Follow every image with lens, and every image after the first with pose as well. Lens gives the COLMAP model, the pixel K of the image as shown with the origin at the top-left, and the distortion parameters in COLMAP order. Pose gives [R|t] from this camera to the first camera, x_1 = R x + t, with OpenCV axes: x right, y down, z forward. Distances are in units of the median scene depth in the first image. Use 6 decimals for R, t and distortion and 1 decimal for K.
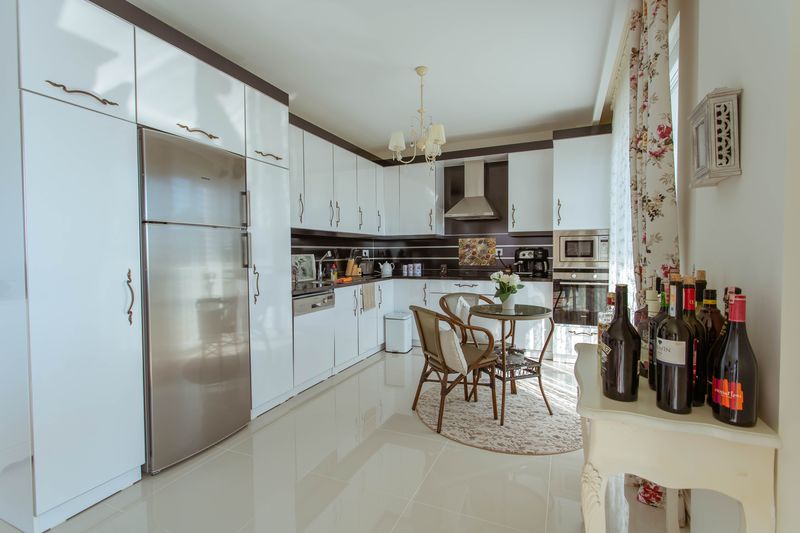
lens RADIAL K [[380.1, 0, 401.4], [0, 380.1, 263.2], [0, 0, 1]] dist [-0.001797, 0.000893]
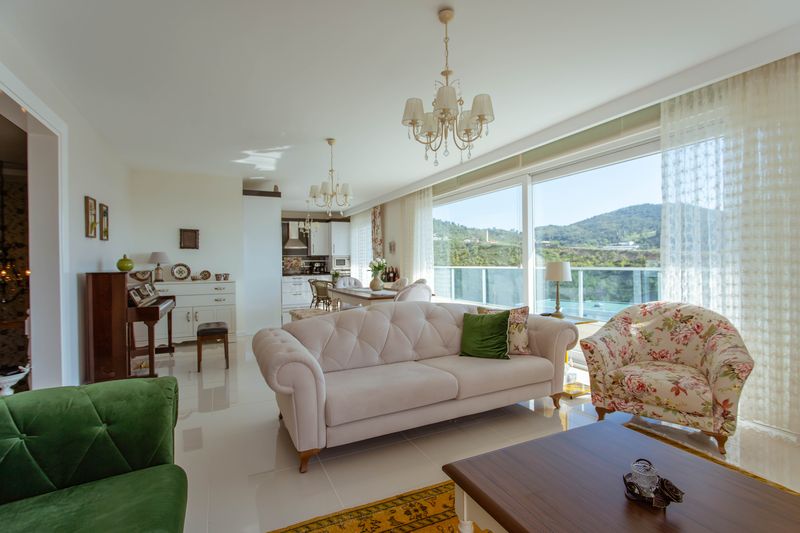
lens RADIAL K [[380.1, 0, 398.4], [0, 380.1, 260.6], [0, 0, 1]] dist [-0.001797, 0.000893]
pose [[0.654981, 0.003528, 0.755637, -1.178617], [0.027458, 0.999218, -0.028465, 0.034704], [-0.755146, 0.039392, 0.654372, -0.984136]]
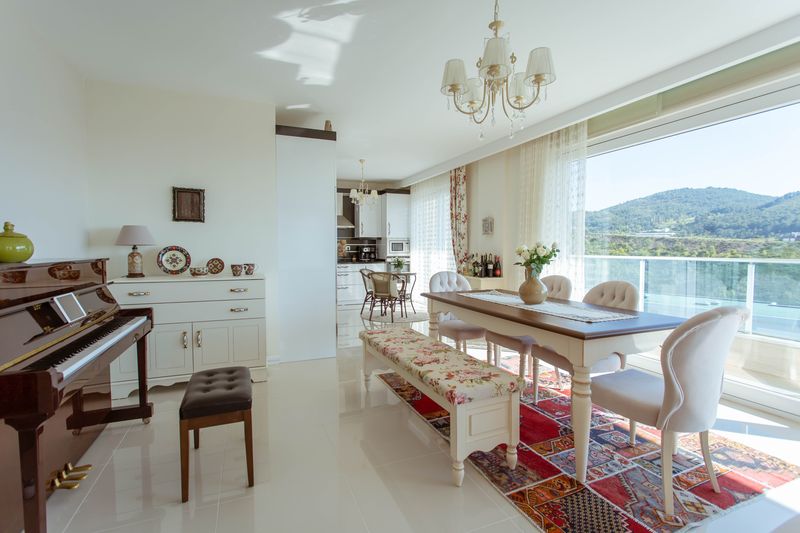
lens RADIAL K [[380.1, 0, 397.1], [0, 380.1, 263.5], [0, 0, 1]] dist [-0.001797, 0.000893]
pose [[0.700365, -0.022645, 0.713426, -0.909280], [0.013593, 0.999739, 0.018389, 0.013839], [-0.713656, -0.003182, 0.700489, -0.413729]]
